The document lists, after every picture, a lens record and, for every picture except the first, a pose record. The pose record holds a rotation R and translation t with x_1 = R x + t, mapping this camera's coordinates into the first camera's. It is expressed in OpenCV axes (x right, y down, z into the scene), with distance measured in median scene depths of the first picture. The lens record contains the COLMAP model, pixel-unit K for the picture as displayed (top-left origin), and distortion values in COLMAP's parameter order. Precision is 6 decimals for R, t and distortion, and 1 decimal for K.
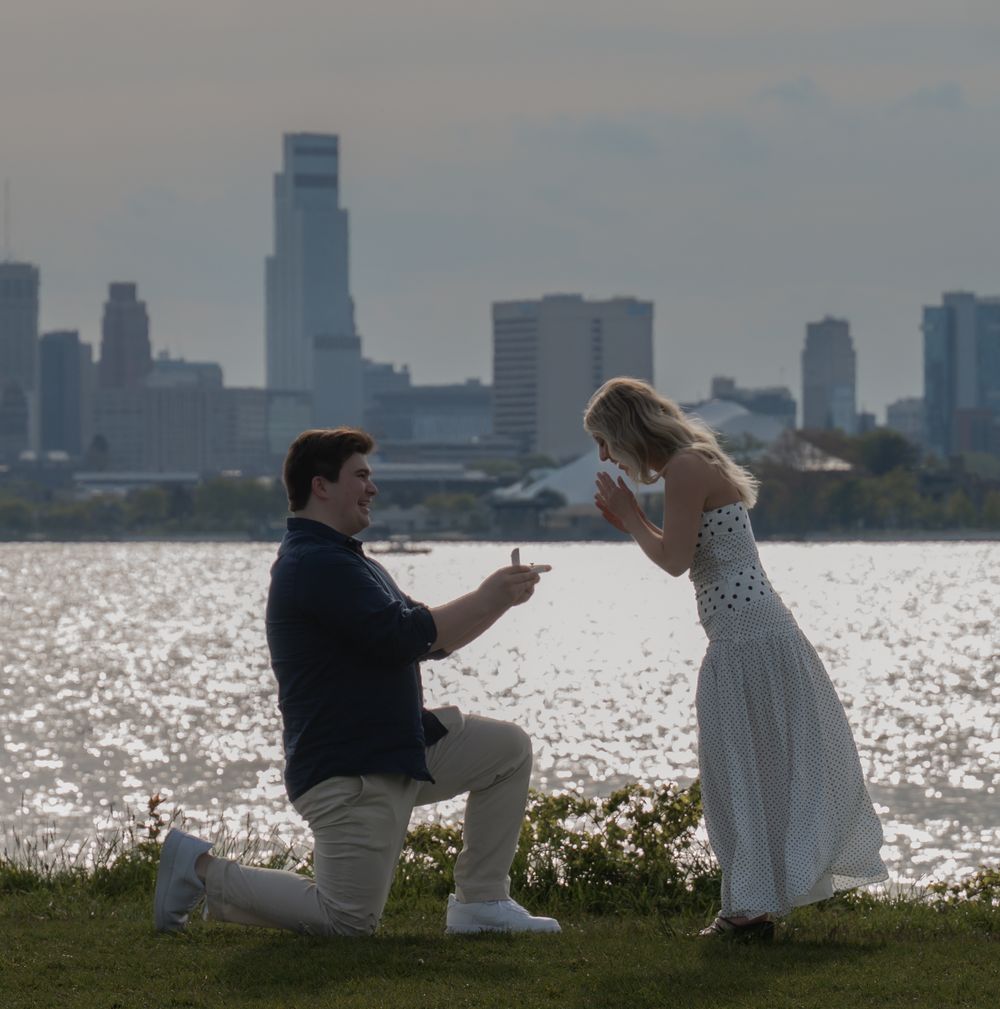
lens RADIAL K [[3559.4, 0, 498.8], [0, 3559.4, 505.2], [0, 0, 1]] dist [-0.004870, 0.000000]
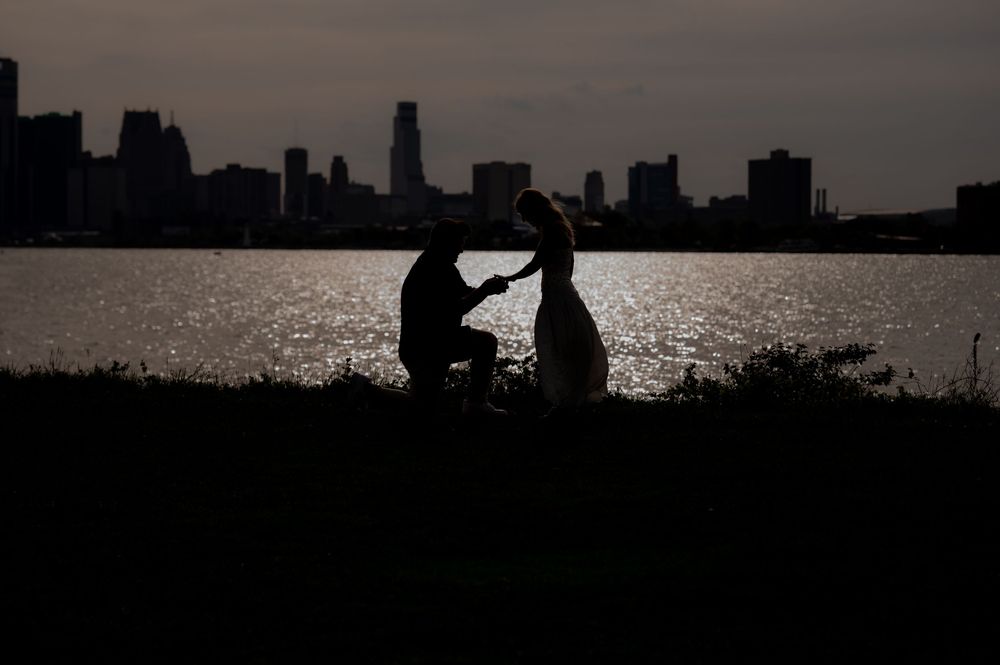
lens RADIAL K [[2391.5, 0, 501.0], [0, 2391.5, 331.4], [0, 0, 1]] dist [-0.081540, 0.000000]
pose [[0.999412, 0.011496, -0.032309, 0.081107], [-0.011254, 0.999907, 0.007660, 0.058000], [0.032394, -0.007292, 0.999449, -0.842261]]
